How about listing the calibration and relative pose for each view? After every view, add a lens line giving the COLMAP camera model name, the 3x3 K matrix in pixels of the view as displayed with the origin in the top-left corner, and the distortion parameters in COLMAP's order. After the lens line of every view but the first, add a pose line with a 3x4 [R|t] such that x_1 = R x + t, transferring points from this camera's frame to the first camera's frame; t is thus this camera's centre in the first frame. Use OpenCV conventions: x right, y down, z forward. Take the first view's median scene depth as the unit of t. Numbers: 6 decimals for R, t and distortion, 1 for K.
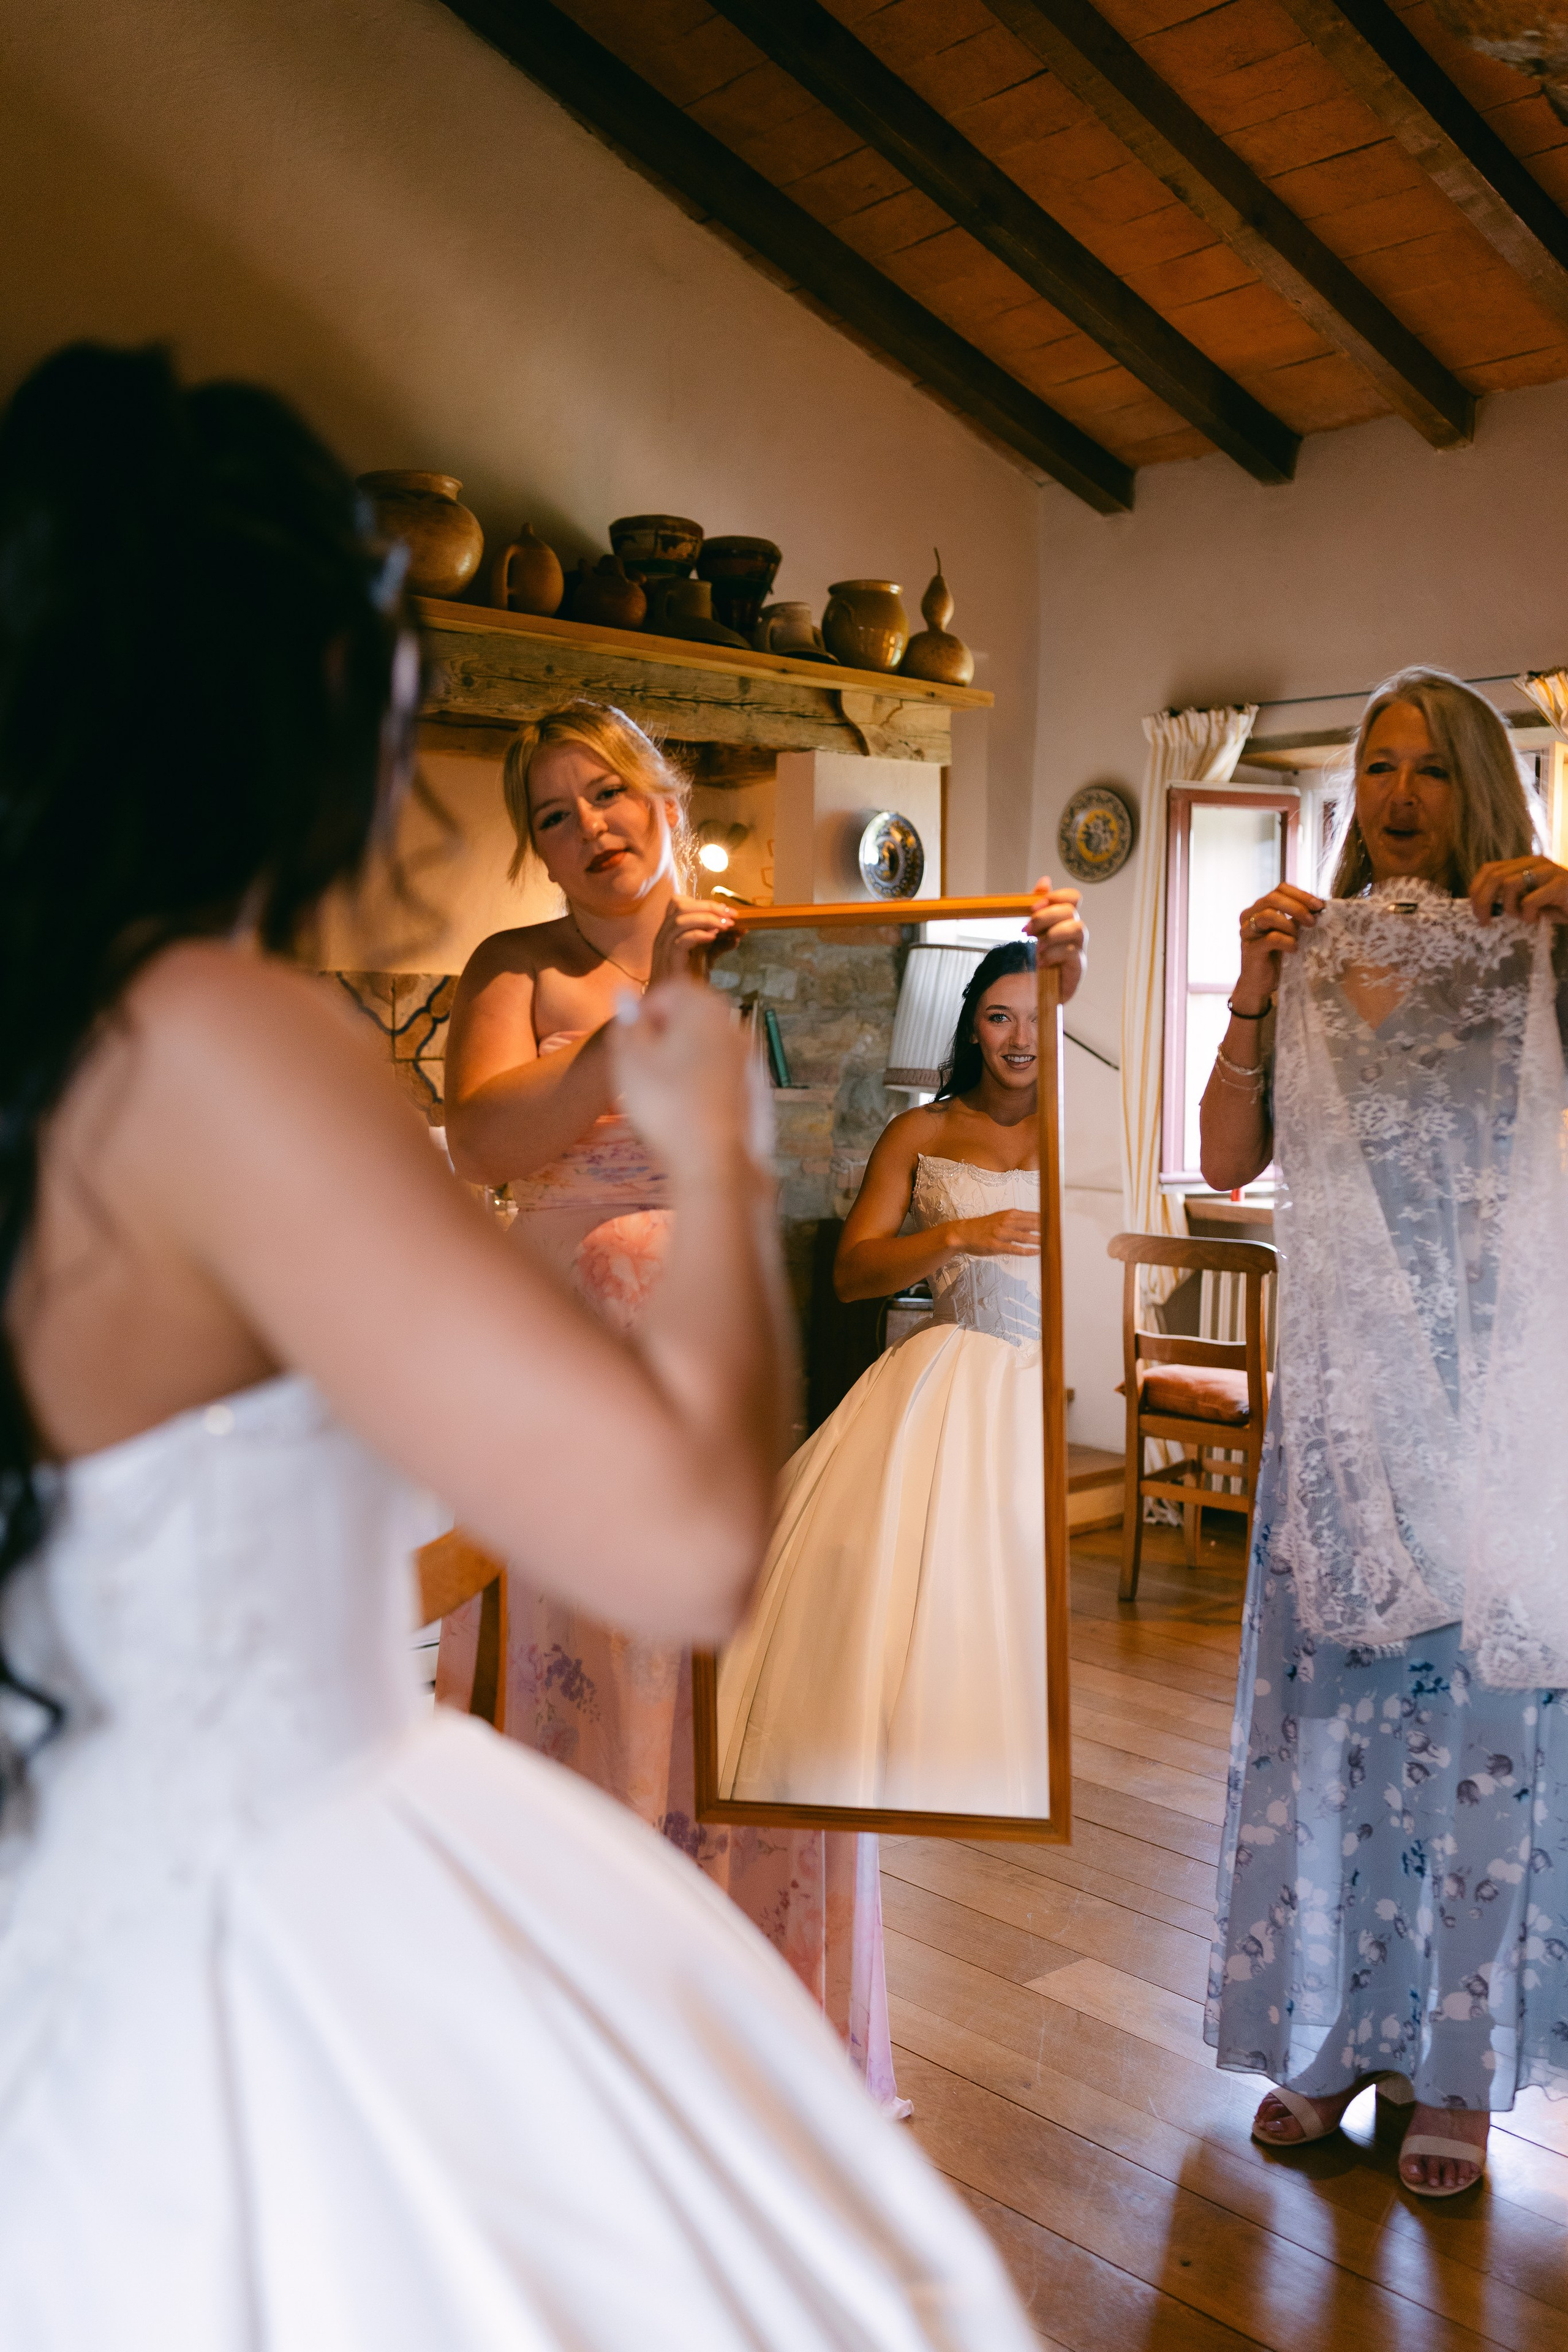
lens RADIAL K [[2210.0, 0, 788.0], [0, 2210.0, 1178.3], [0, 0, 1]] dist [-0.001431, 0.000000]
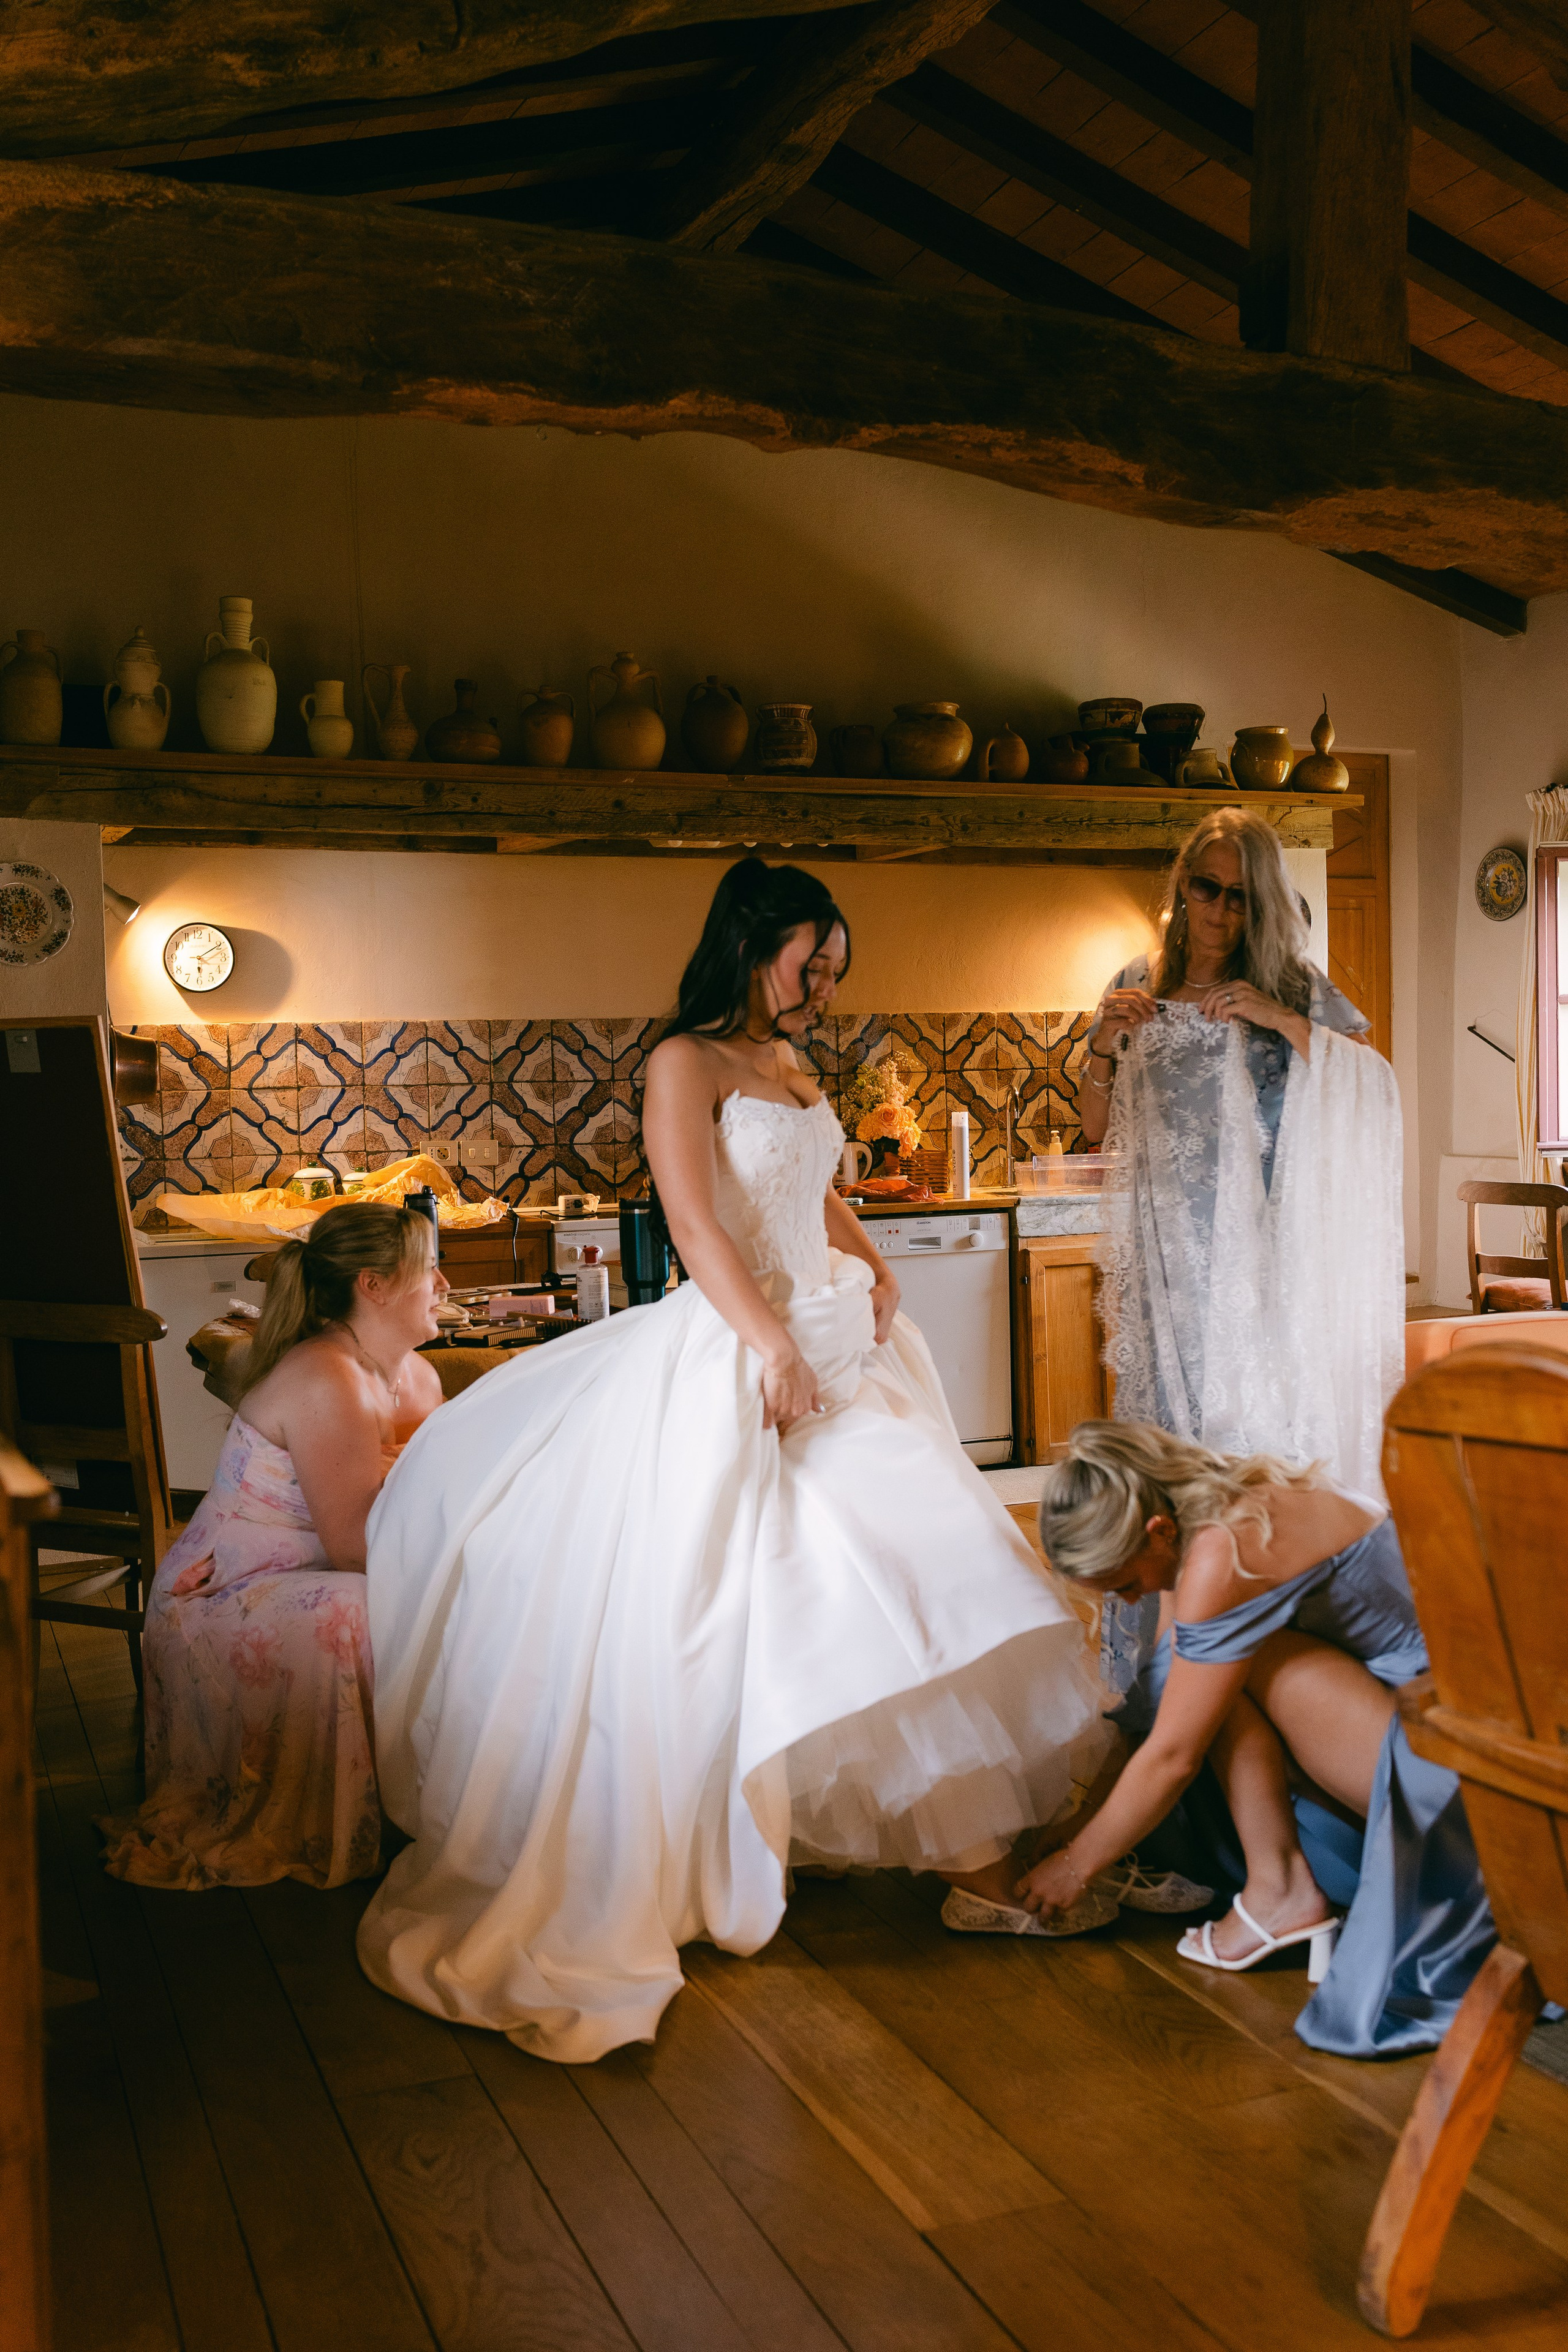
lens RADIAL K [[2210.0, 0, 782.8], [0, 2210.0, 1177.6], [0, 0, 1]] dist [-0.001431, 0.000000]
pose [[0.941155, -0.015235, -0.337633, 0.221316], [0.010019, 0.999802, -0.017185, 0.043143], [0.337828, 0.012791, 0.941121, -0.445694]]
